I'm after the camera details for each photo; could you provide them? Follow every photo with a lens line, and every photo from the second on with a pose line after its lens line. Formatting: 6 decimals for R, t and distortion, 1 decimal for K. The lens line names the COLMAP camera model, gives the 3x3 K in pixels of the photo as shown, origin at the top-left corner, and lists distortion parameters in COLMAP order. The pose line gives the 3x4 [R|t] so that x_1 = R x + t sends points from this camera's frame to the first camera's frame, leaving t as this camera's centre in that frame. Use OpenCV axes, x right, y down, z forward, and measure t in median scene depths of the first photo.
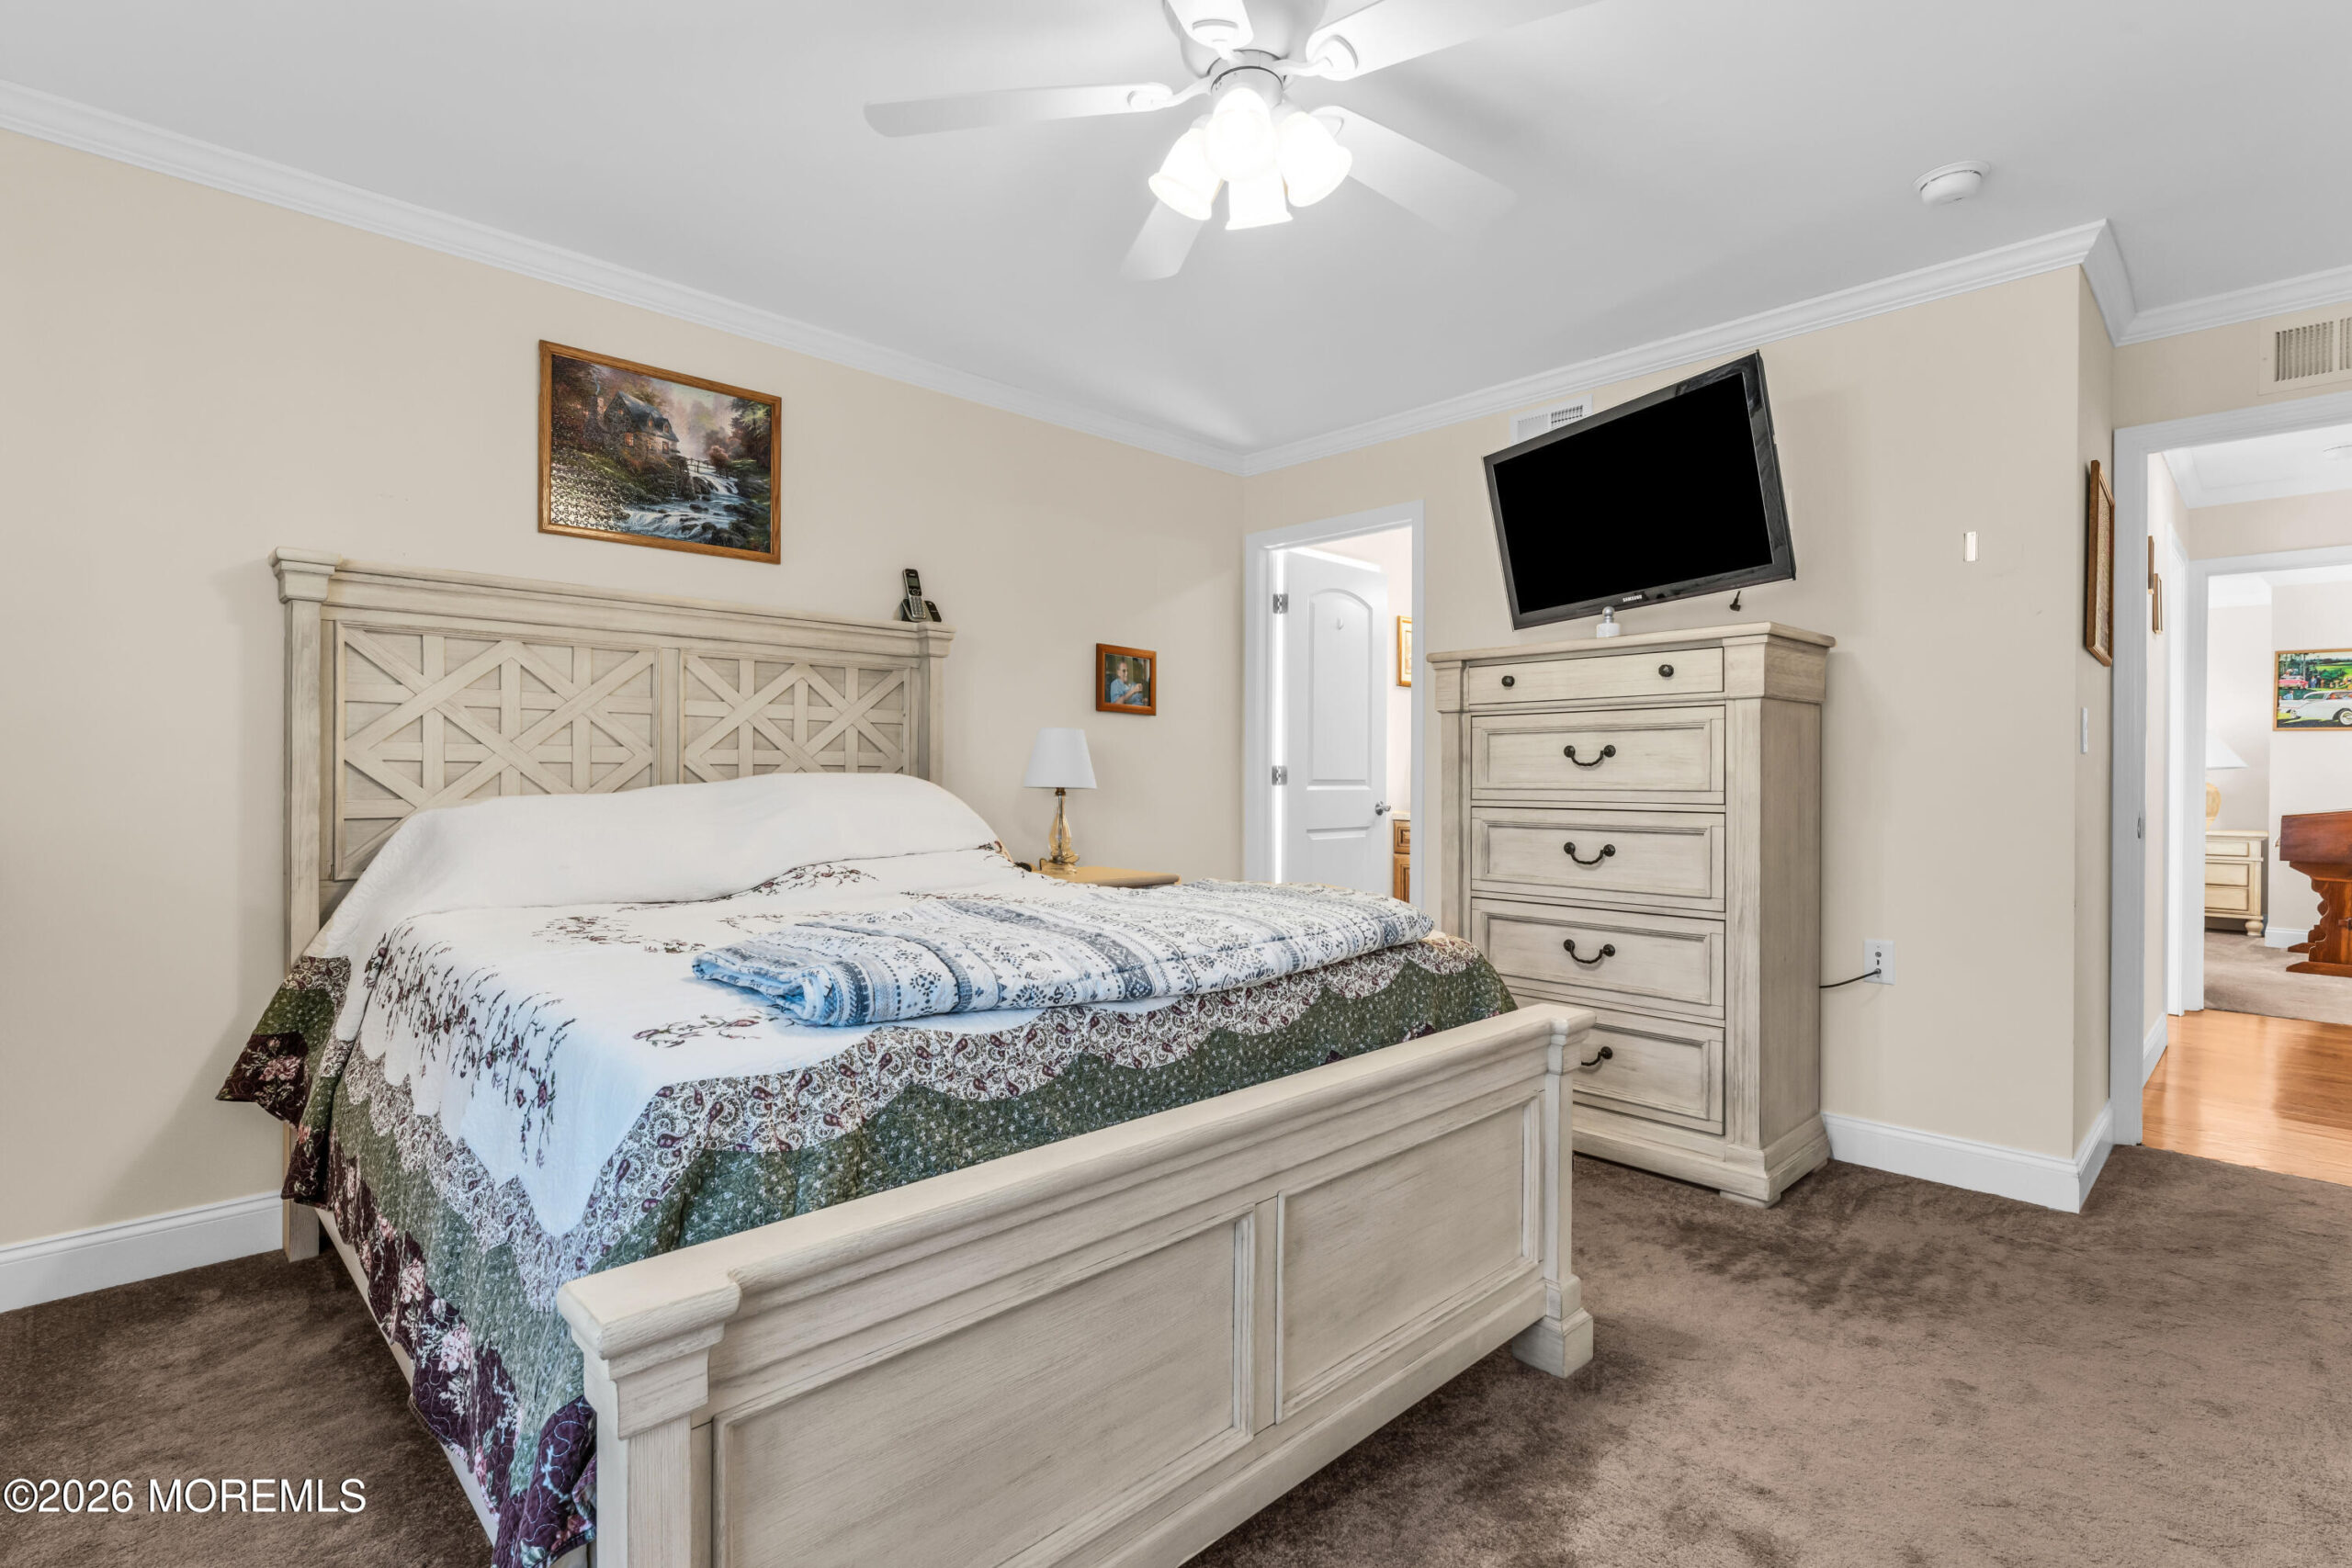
lens RADIAL K [[1117.7, 0, 1174.8], [0, 1117.7, 770.4], [0, 0, 1]] dist [-0.002979, -0.000332]
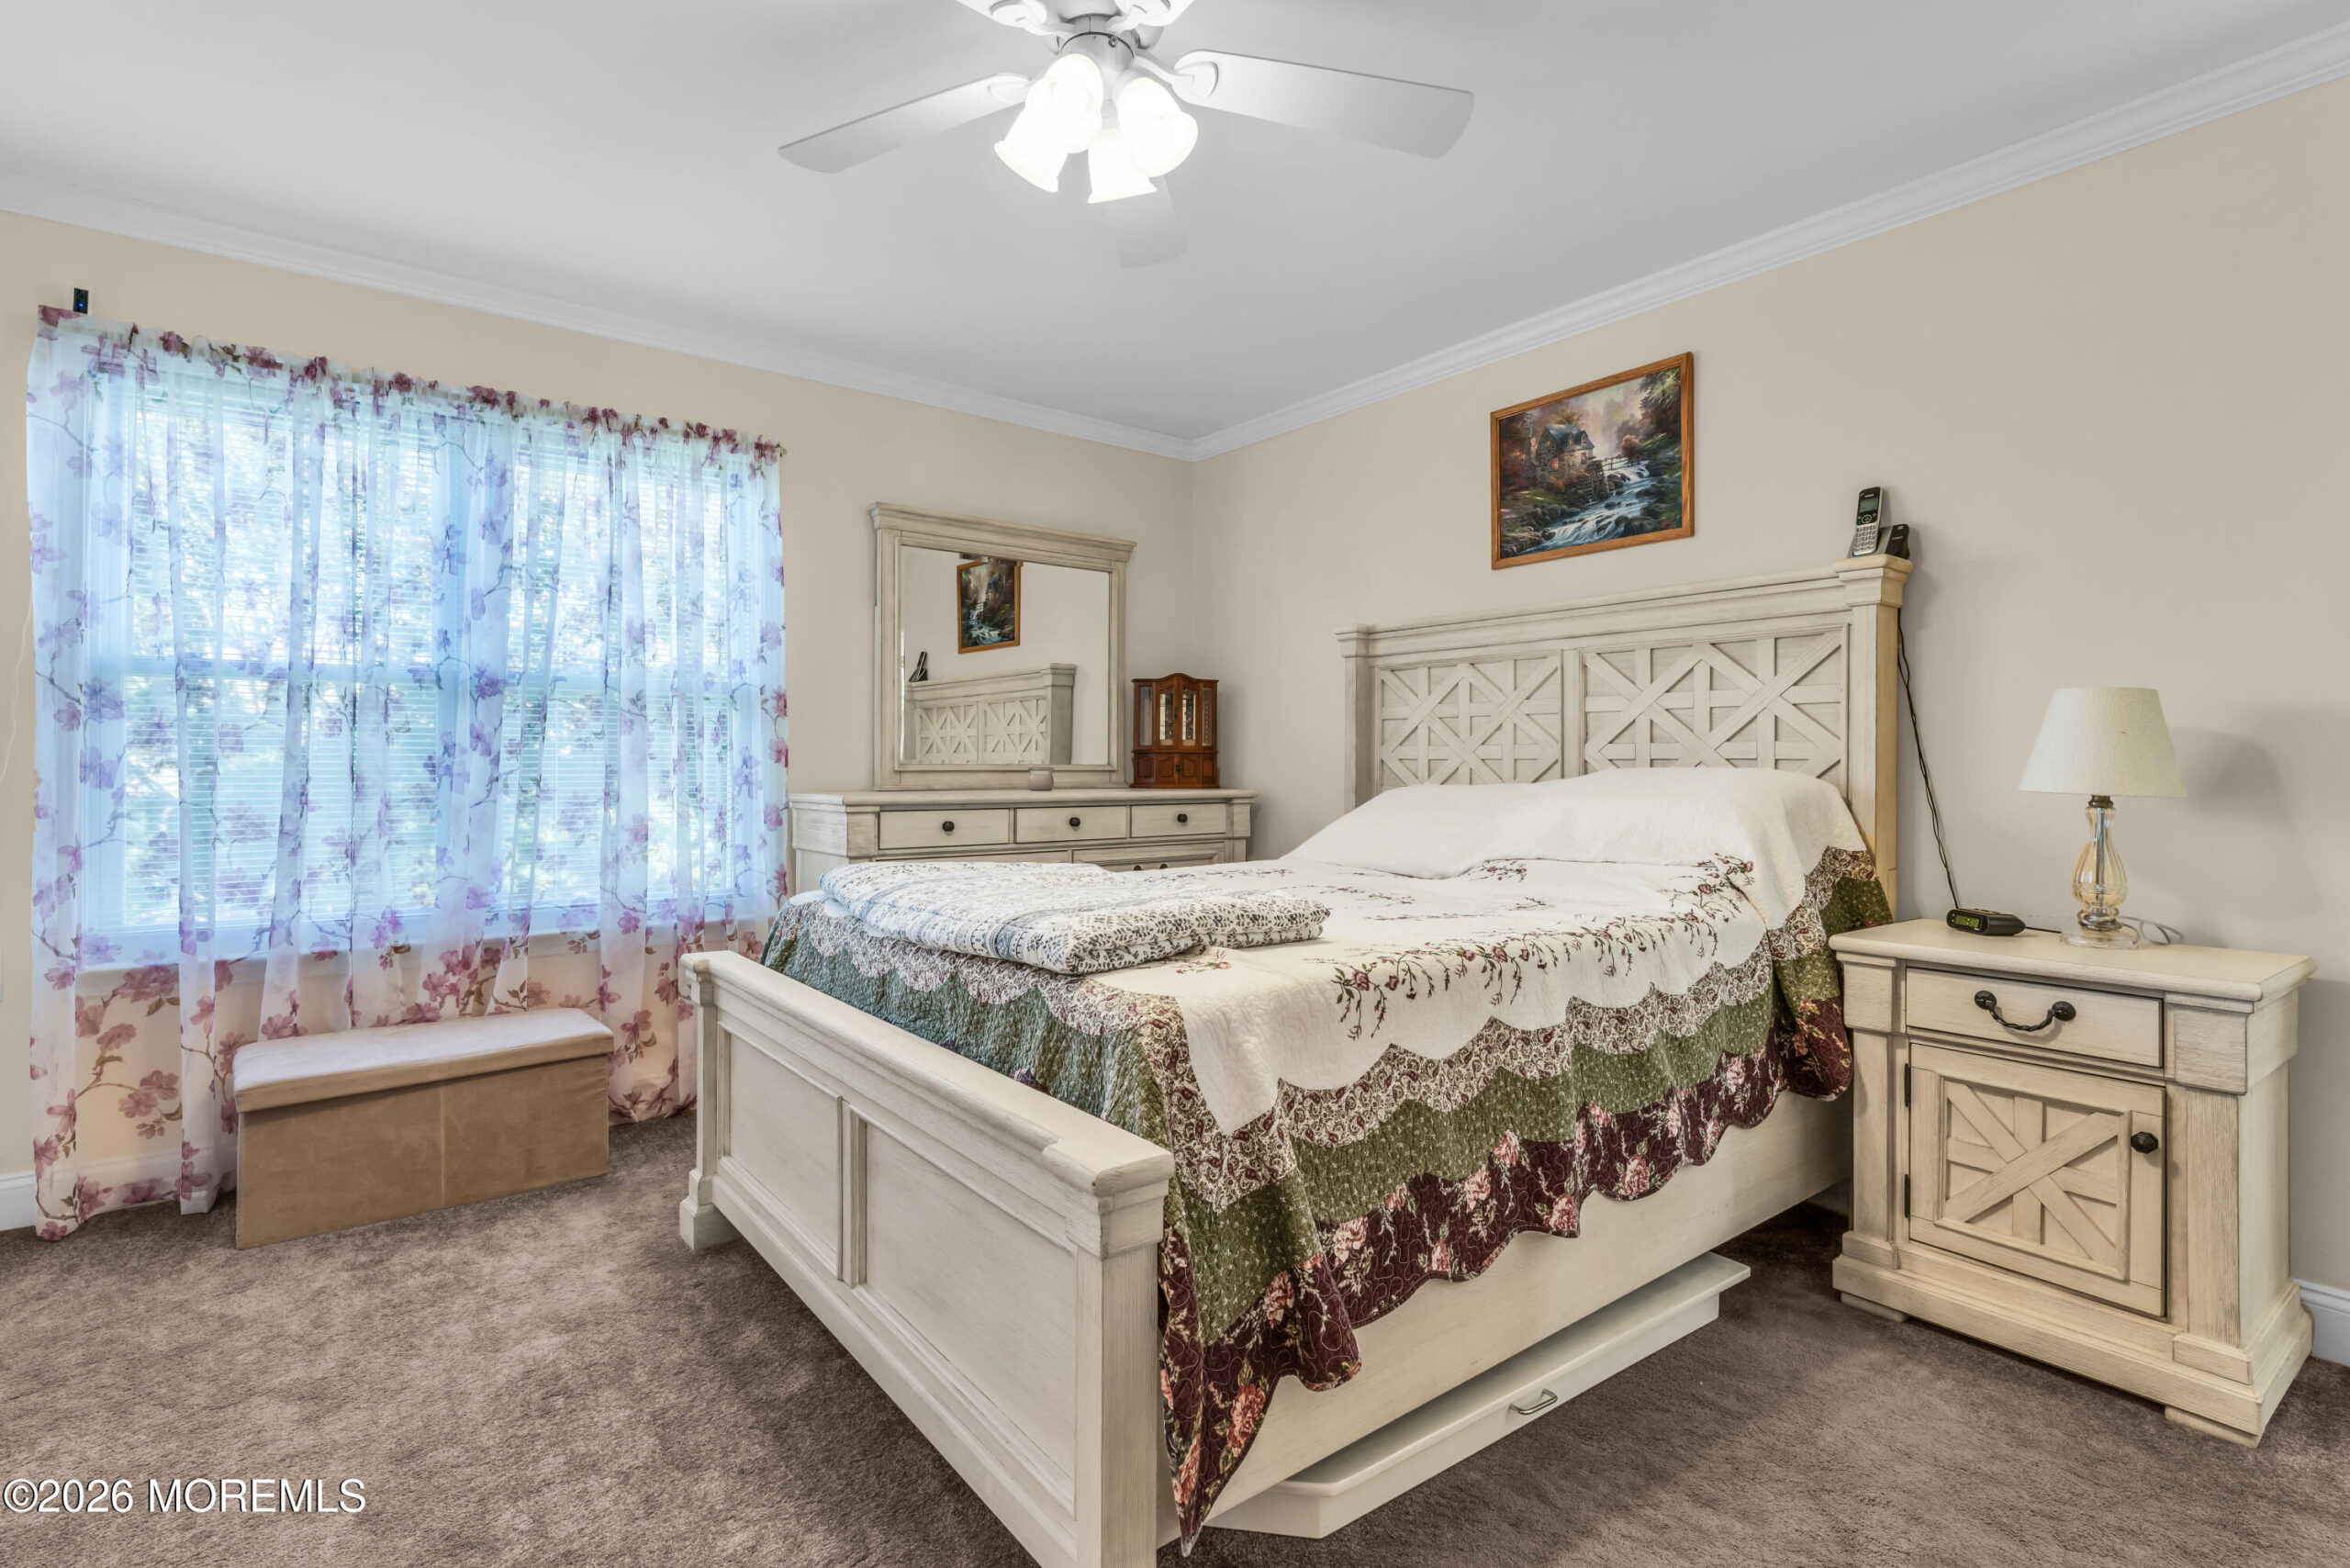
lens RADIAL K [[1116.9, 0, 1173.8], [0, 1116.9, 770.4], [0, 0, 1]] dist [-0.002979, -0.000332]
pose [[-0.122156, -0.000214, -0.992511, 0.622637], [-0.001482, 0.999999, -0.000033, 0.005031], [0.992510, 0.001467, -0.122156, 0.733773]]
